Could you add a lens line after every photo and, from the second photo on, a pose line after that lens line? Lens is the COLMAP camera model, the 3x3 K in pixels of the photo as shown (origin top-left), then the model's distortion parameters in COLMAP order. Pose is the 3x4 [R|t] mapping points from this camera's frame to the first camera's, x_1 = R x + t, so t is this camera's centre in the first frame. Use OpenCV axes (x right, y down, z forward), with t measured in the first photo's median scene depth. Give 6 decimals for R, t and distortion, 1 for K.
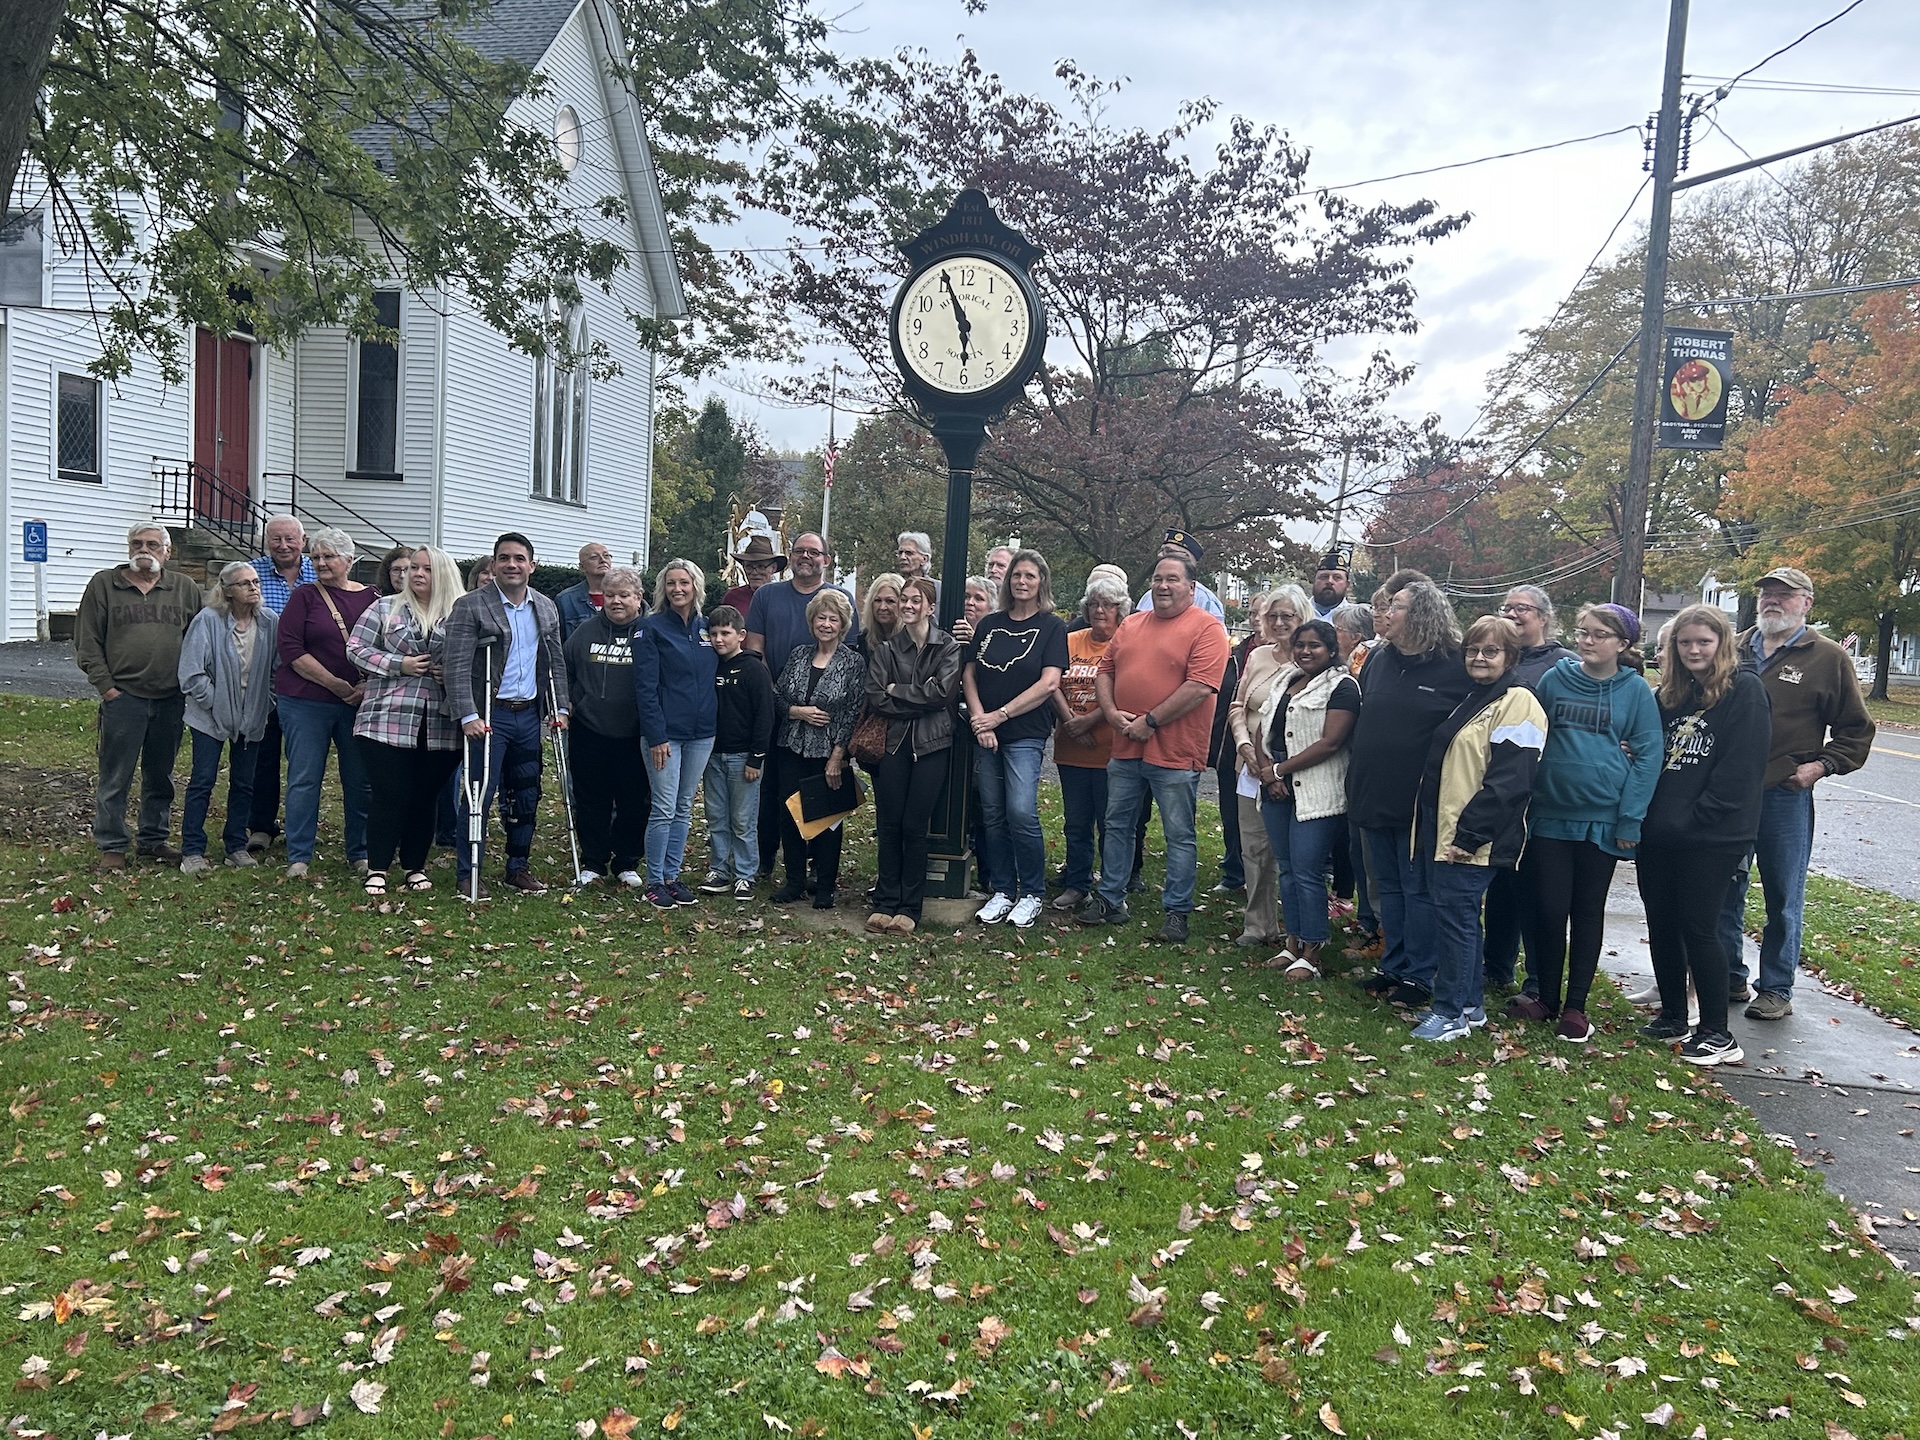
lens RADIAL K [[1586.4, 0, 960.0], [0, 1586.4, 720.0], [0, 0, 1]] dist [0.071540, -0.082859]
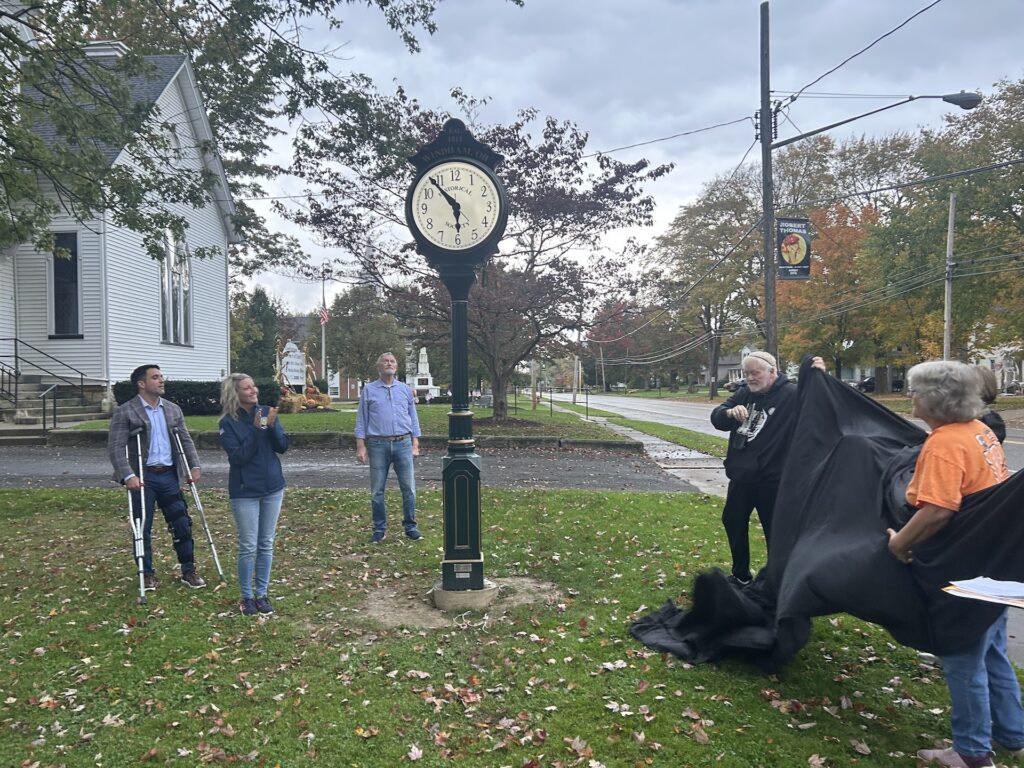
lens RADIAL K [[790.3, 0, 512.0], [0, 790.3, 384.0], [0, 0, 1]] dist [0.081855, -0.104087]
pose [[0.986506, -0.071263, 0.147400, -0.027873], [0.081085, 0.994794, -0.061725, -0.011505], [-0.142234, 0.072844, 0.987149, 0.105591]]
